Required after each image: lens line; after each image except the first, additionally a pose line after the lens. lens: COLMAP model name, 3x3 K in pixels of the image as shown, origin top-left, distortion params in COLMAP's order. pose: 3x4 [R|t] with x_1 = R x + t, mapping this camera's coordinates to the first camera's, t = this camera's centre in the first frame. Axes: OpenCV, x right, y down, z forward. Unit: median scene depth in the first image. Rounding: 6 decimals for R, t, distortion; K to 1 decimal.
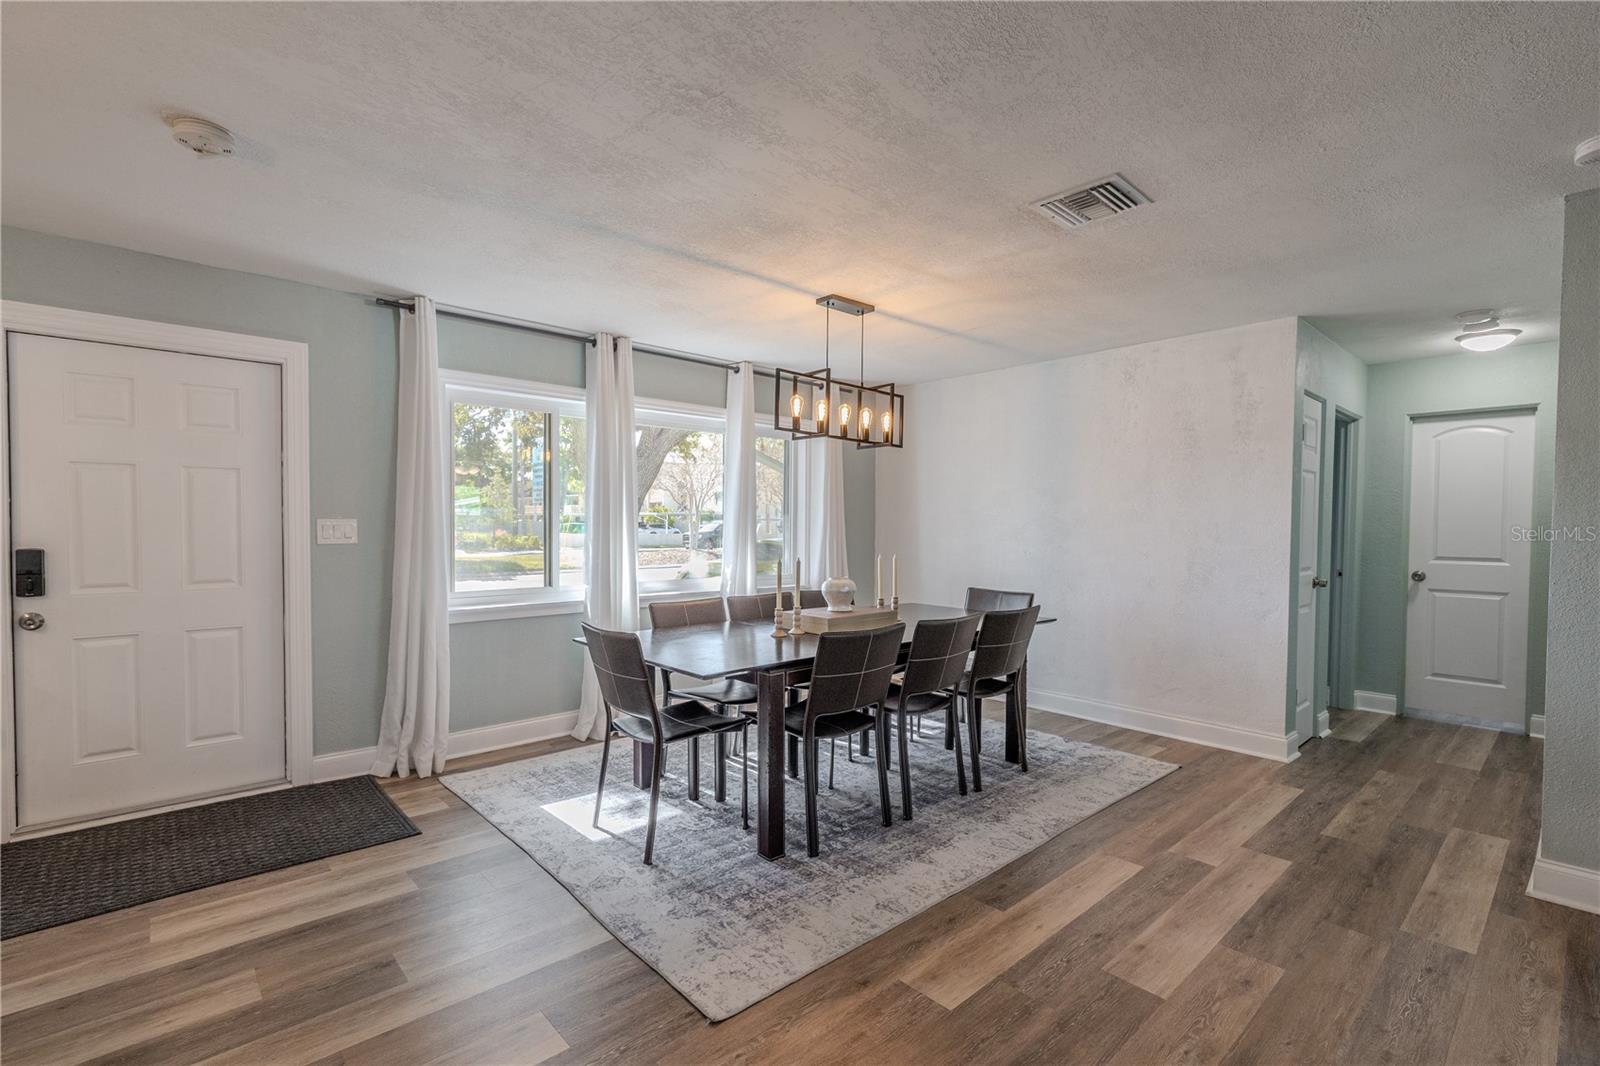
lens RADIAL K [[714.9, 0, 793.4], [0, 714.9, 546.0], [0, 0, 1]] dist [0.000051, 0.000867]
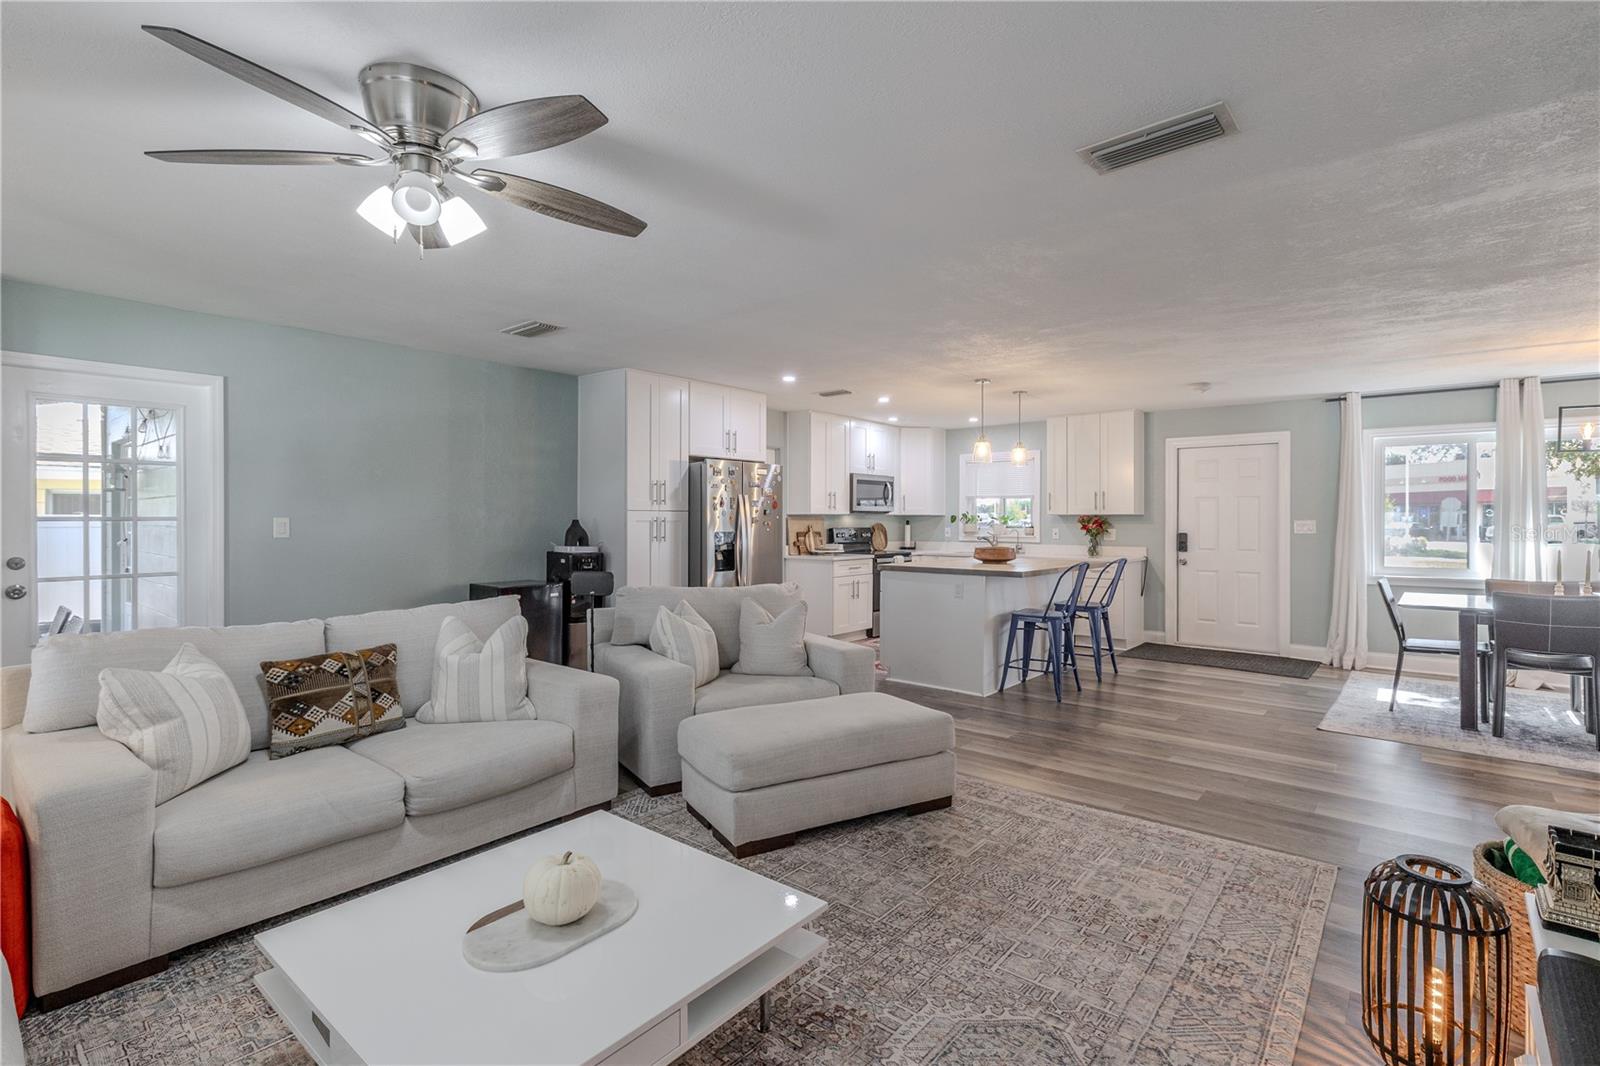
lens RADIAL K [[744.0, 0, 806.7], [0, 744.0, 526.1], [0, 0, 1]] dist [-0.003388, 0.002419]
pose [[0.142981, 0.002982, -0.989721, 1.256666], [-0.028871, 0.999582, -0.001159, 0.020468], [0.989304, 0.028740, 0.143007, -0.648490]]
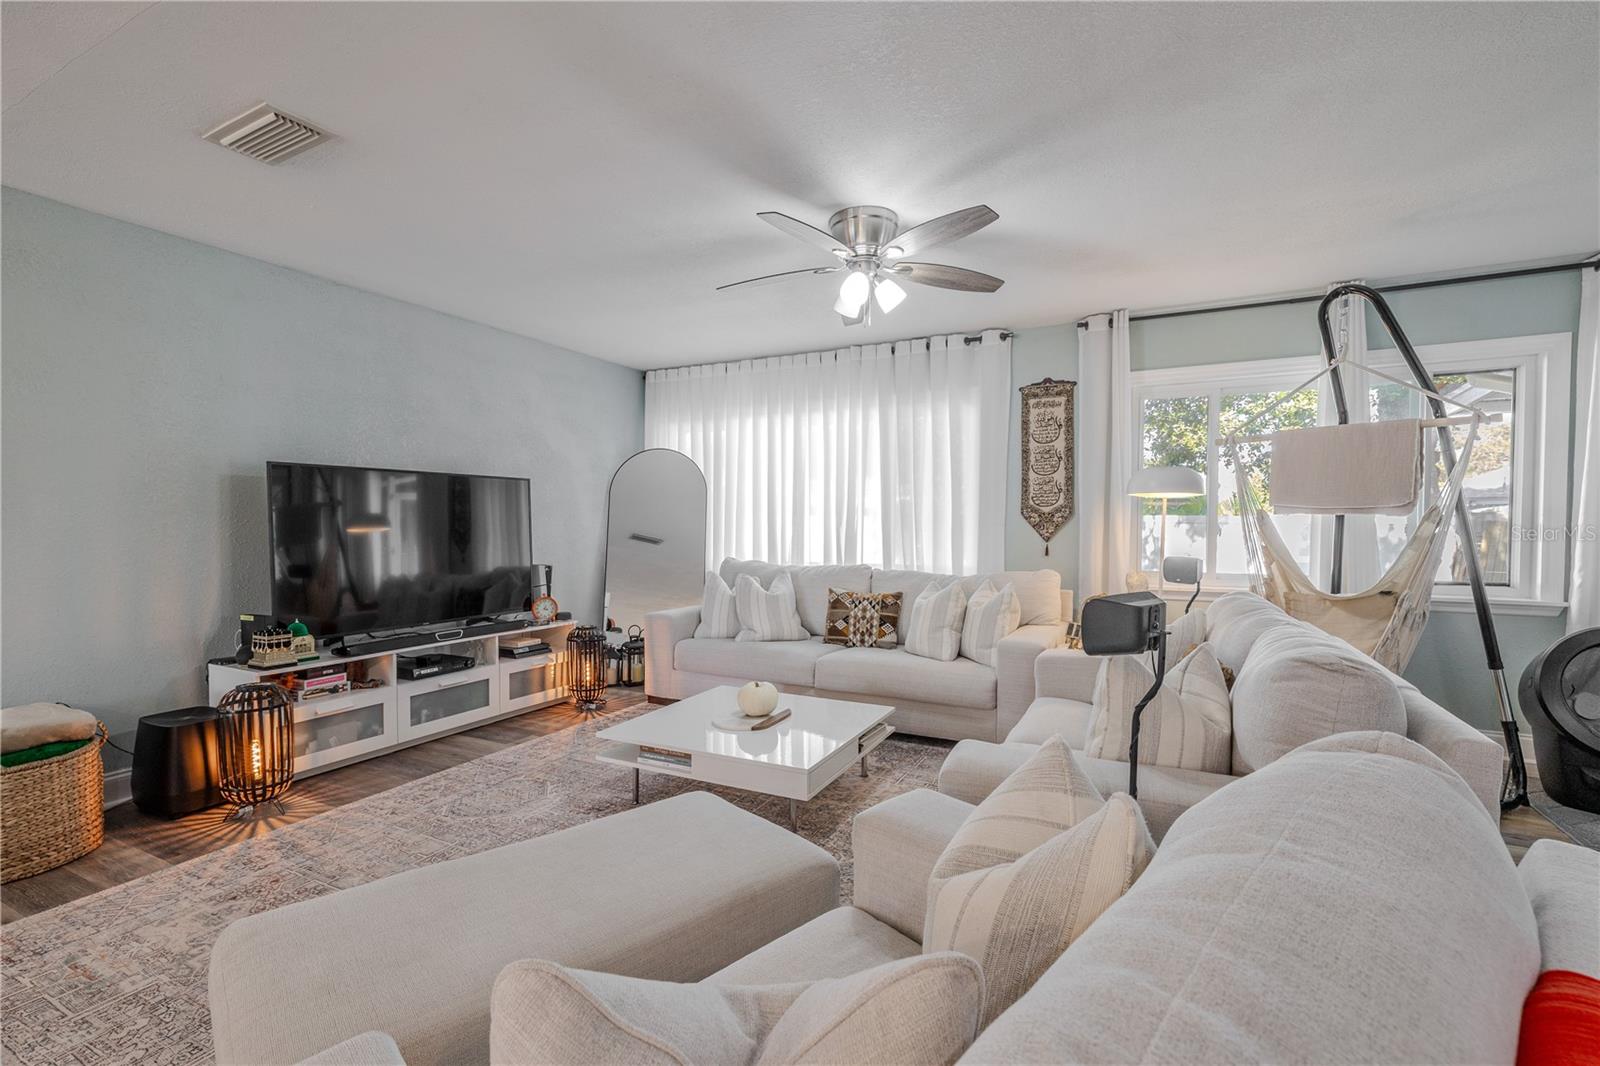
lens RADIAL K [[714.9, 0, 791.0], [0, 714.9, 533.3], [0, 0, 1]] dist [0.000051, 0.000867]
pose [[-0.351762, -0.019511, 0.935886, -0.291032], [0.022693, 0.999311, 0.029362, 0.042676], [-0.935814, 0.031567, -0.351077, -0.456302]]
